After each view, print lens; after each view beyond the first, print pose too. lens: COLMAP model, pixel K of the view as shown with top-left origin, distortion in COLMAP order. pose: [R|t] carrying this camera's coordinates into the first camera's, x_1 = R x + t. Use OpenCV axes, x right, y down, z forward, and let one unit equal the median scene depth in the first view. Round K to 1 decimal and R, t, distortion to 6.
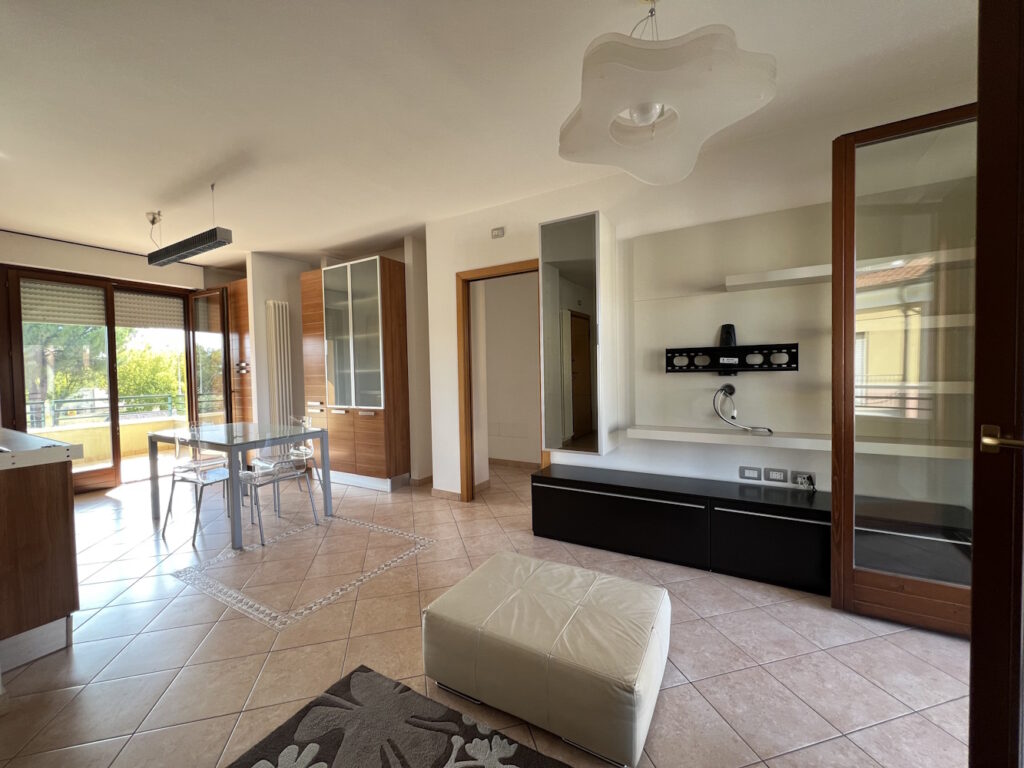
lens RADIAL K [[410.4, 0, 510.1], [0, 410.4, 382.1], [0, 0, 1]] dist [-0.003748, 0.001435]
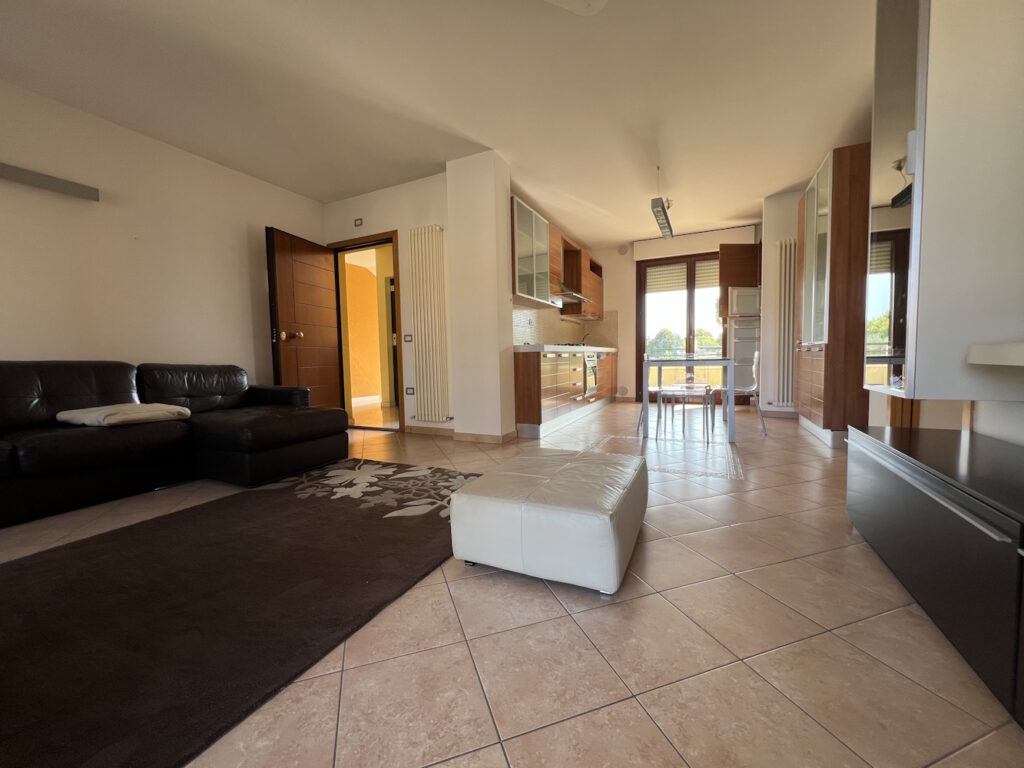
lens RADIAL K [[410.4, 0, 508.5], [0, 410.4, 383.6], [0, 0, 1]] dist [-0.003748, 0.001435]
pose [[0.069468, 0.084015, -0.994040, 0.486419], [-0.007659, 0.996463, 0.083685, 0.086210], [0.997555, 0.001800, 0.069866, 0.333293]]
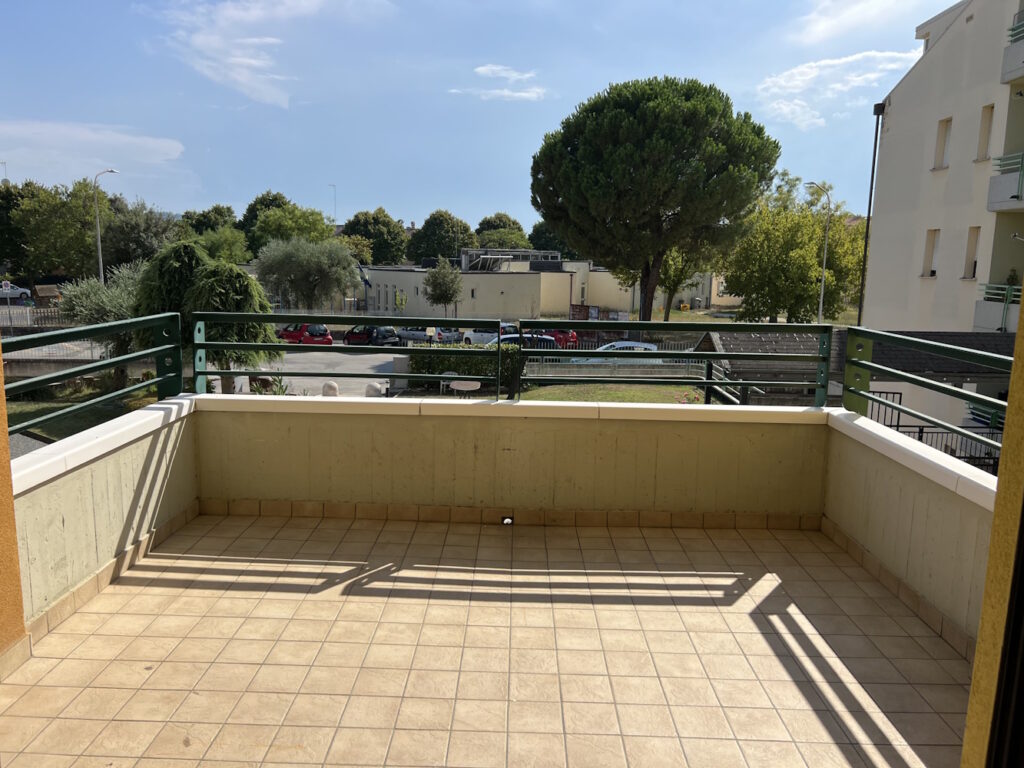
lens RADIAL K [[768.6, 0, 506.9], [0, 768.6, 381.0], [0, 0, 1]] dist [0.053882, -0.060245]
pose [[0.490626, 0.168094, -0.855004, -0.961851], [-0.051264, 0.985086, 0.164251, -0.007274], [0.869861, -0.036755, 0.491925, 1.091662]]
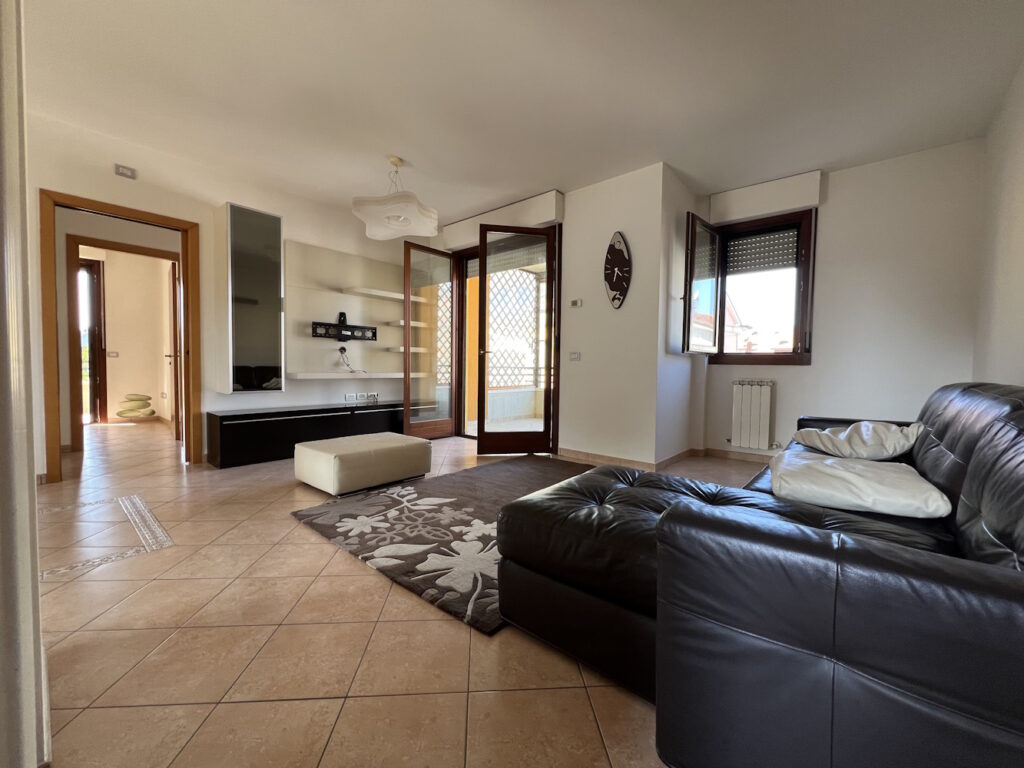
lens RADIAL K [[410.4, 0, 511.0], [0, 410.4, 384.5], [0, 0, 1]] dist [-0.003748, 0.001435]
pose [[0.183785, -0.018731, 0.982788, -0.708579], [0.011534, 0.999791, 0.016898, 0.097521], [-0.982899, 0.008230, 0.183963, -0.012969]]
